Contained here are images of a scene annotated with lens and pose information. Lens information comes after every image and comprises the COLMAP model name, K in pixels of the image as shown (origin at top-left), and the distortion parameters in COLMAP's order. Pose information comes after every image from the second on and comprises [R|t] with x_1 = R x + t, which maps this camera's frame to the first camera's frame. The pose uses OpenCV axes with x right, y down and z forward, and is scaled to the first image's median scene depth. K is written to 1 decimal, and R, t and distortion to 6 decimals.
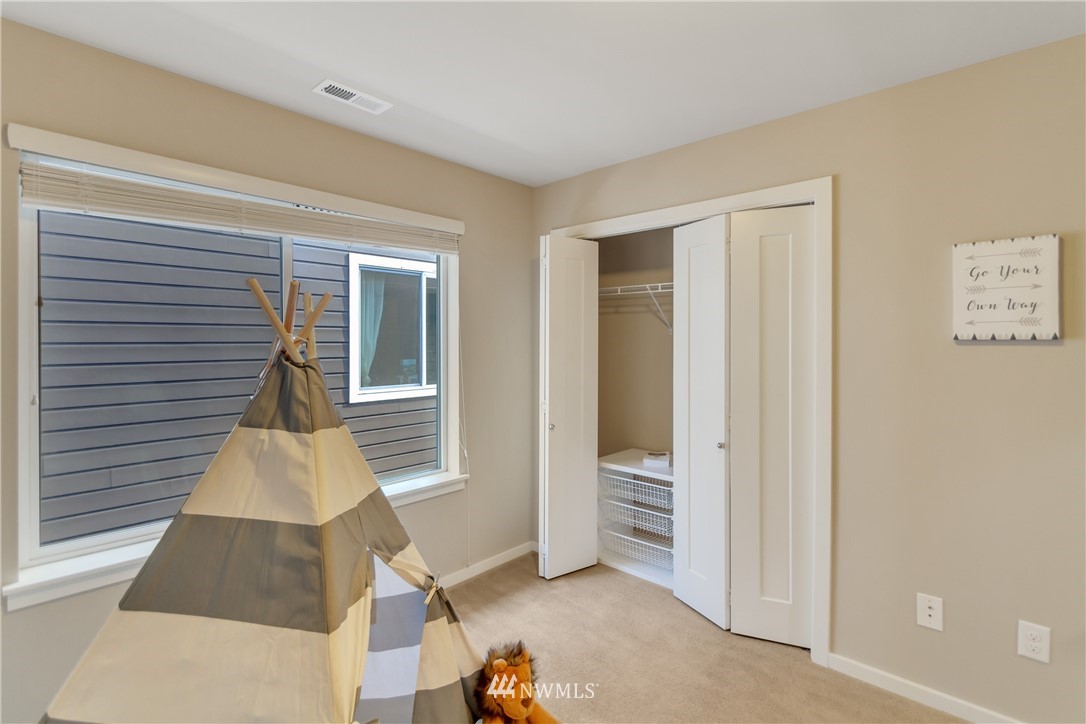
lens RADIAL K [[508.7, 0, 540.7], [0, 508.7, 355.8], [0, 0, 1]] dist [-0.000494, -0.000574]
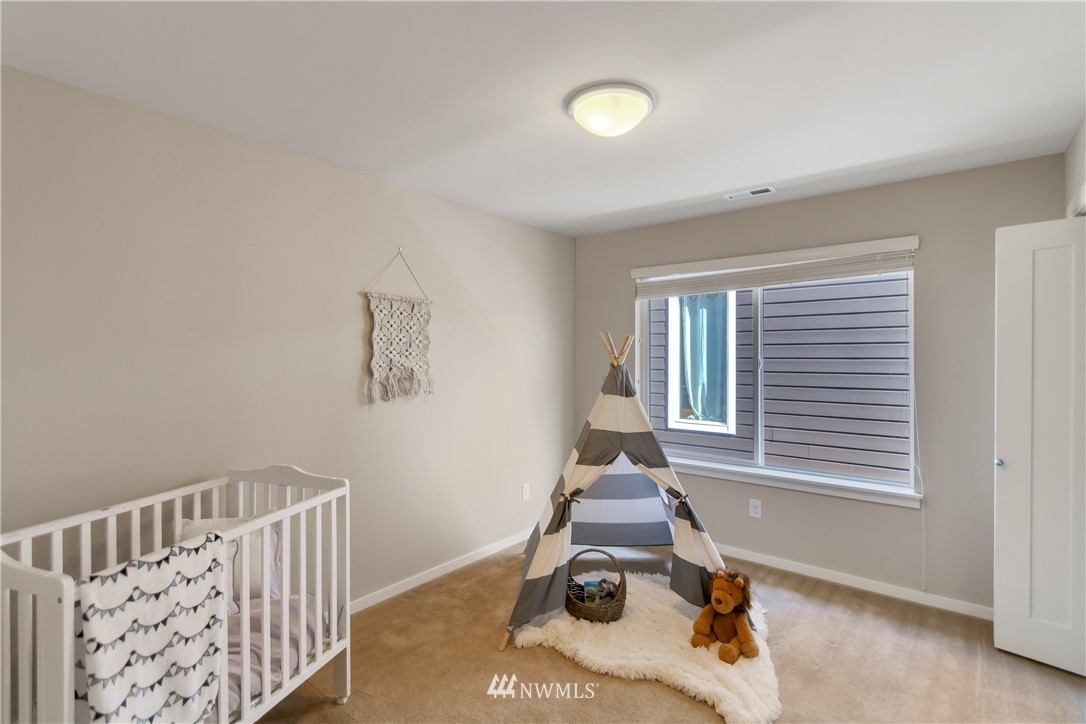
lens RADIAL K [[508.7, 0, 540.7], [0, 508.7, 355.8], [0, 0, 1]] dist [-0.000494, -0.000574]
pose [[0.093269, -0.001475, -0.995640, 0.792773], [-0.028074, 0.999597, -0.004111, -0.006048], [0.995245, 0.028335, 0.093190, 0.189958]]
